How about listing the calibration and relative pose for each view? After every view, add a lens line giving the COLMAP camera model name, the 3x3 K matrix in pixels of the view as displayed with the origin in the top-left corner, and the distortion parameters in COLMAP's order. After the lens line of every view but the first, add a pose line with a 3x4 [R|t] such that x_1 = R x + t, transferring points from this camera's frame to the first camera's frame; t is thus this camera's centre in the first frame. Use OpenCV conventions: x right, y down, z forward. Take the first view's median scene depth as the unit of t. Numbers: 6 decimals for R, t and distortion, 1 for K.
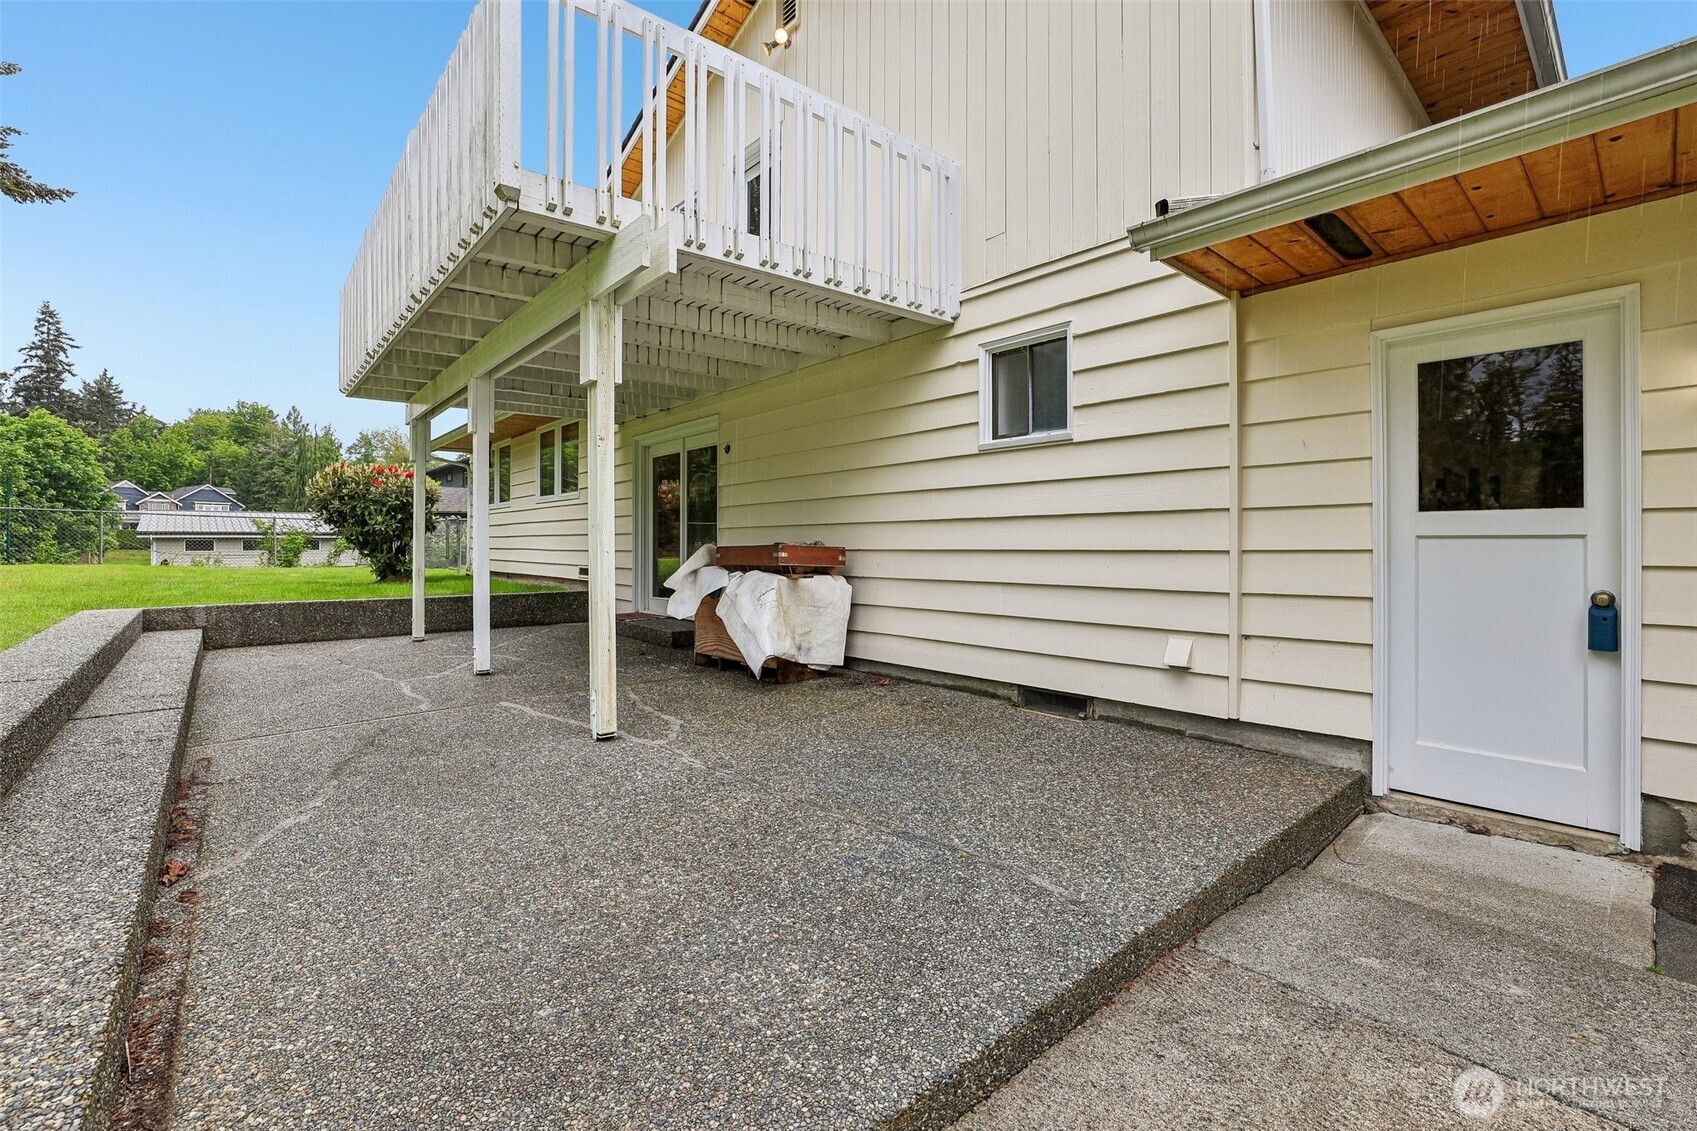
lens RADIAL K [[726.8, 0, 878.3], [0, 726.8, 543.1], [0, 0, 1]] dist [-0.022056, 0.004333]
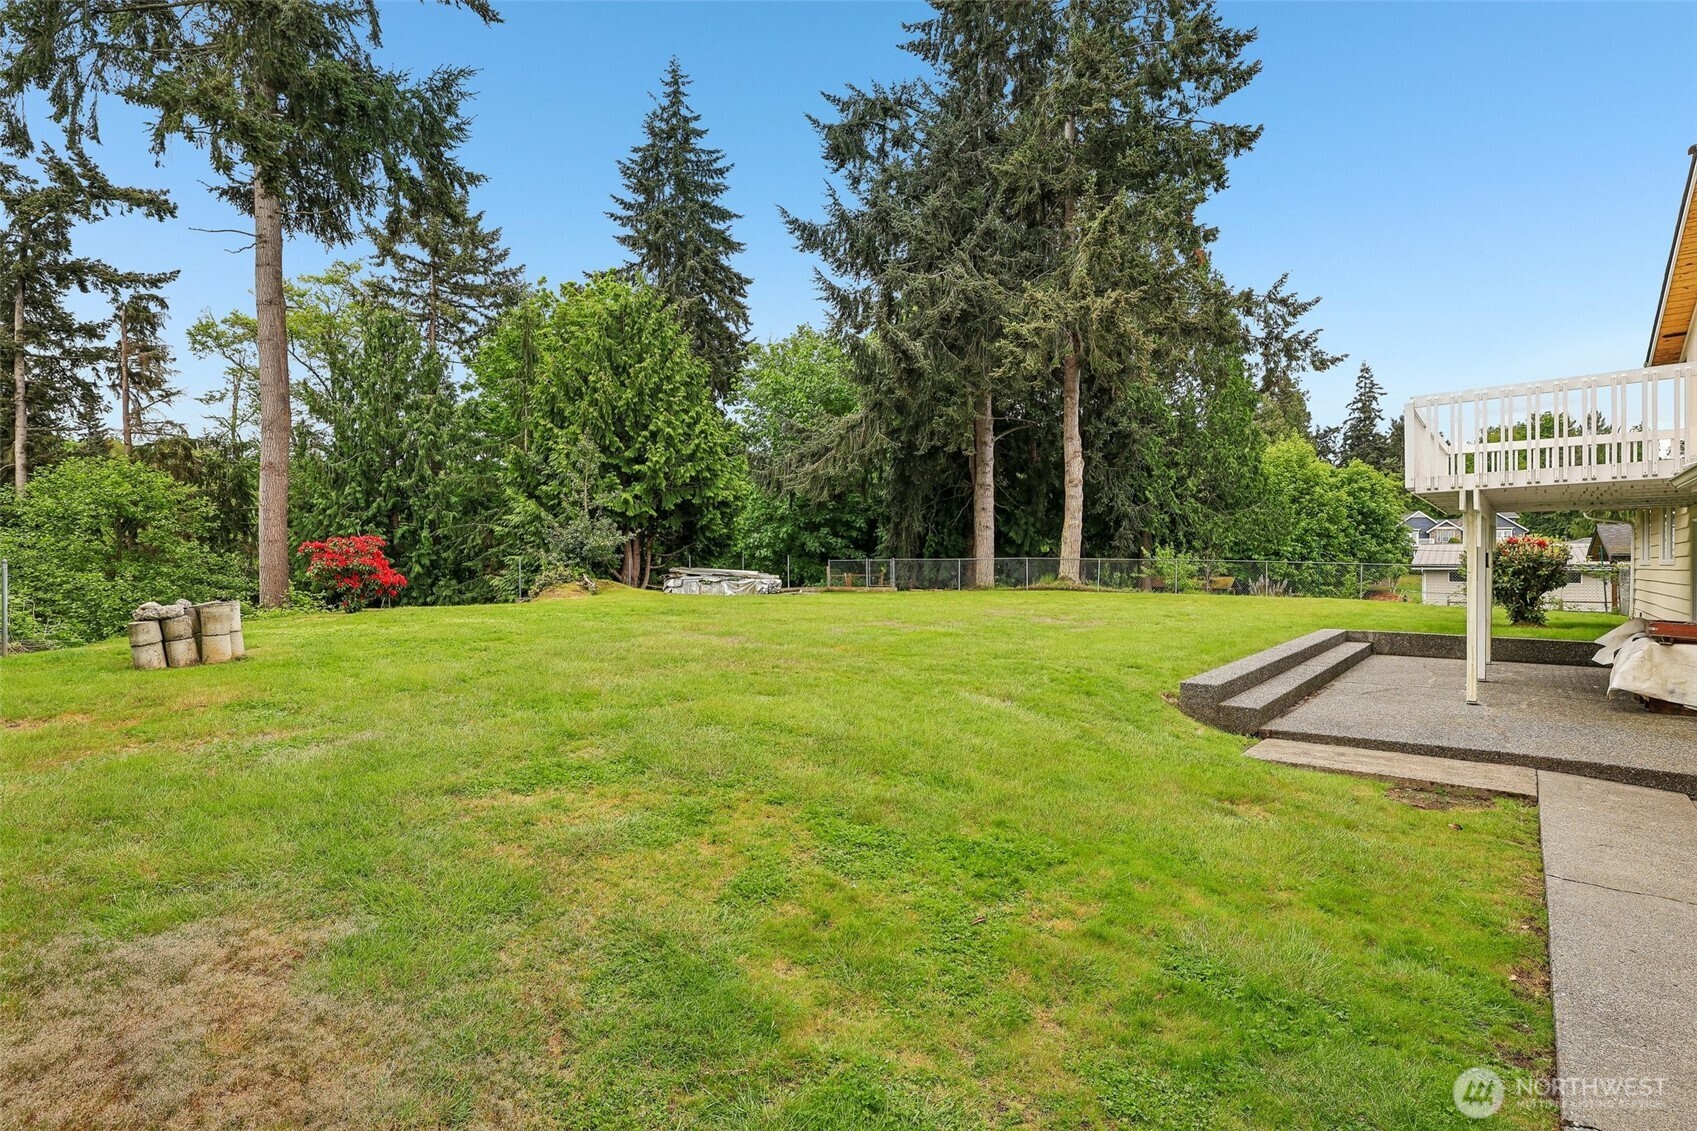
lens RADIAL K [[793.7, 0, 834.4], [0, 793.7, 566.2], [0, 0, 1]] dist [-0.001014, 0.000731]
pose [[0.114624, -0.000944, -0.993408, 0.094502], [0.004596, 0.999989, -0.000420, -0.008730], [0.993398, -0.004517, 0.114627, -0.064784]]
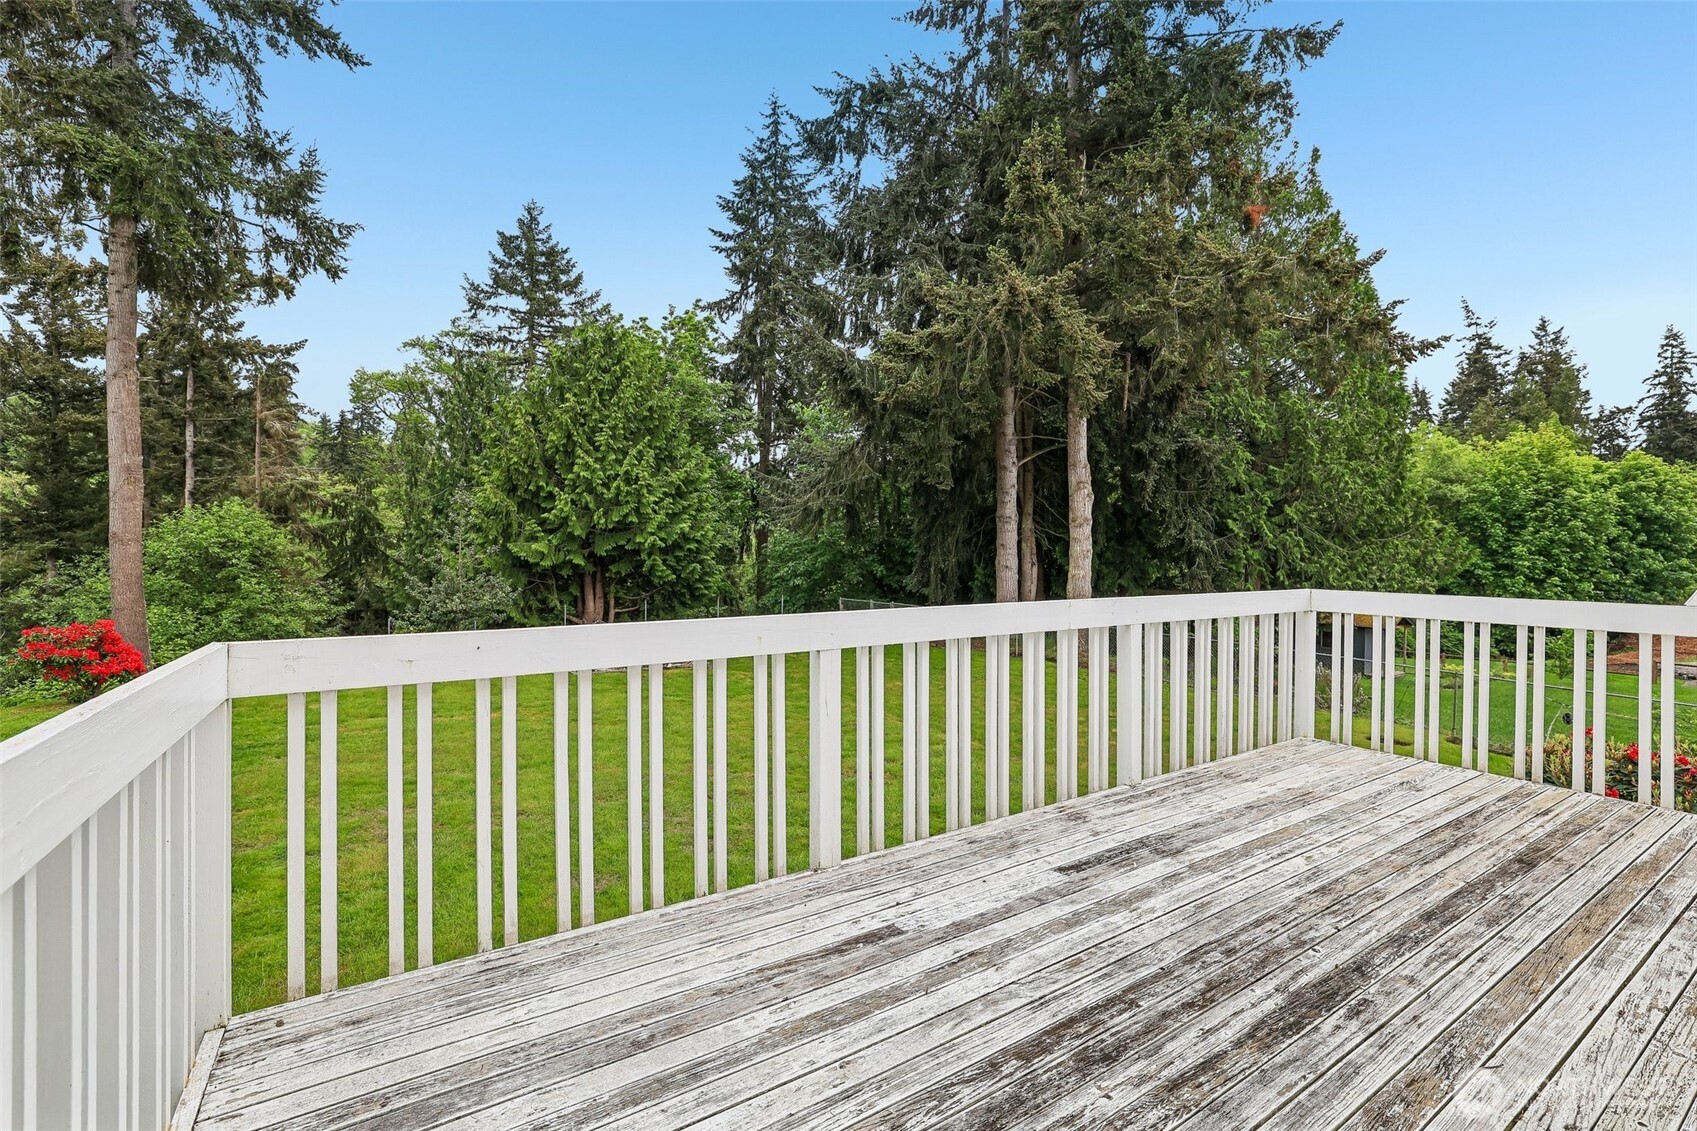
lens RADIAL K [[726.8, 0, 818.4], [0, 726.8, 558.4], [0, 0, 1]] dist [-0.022056, 0.004333]
pose [[-0.180313, -0.000025, -0.983609, -0.001329], [-0.004870, 0.999988, 0.000868, -0.039628], [0.983597, 0.004947, -0.180310, 0.069270]]
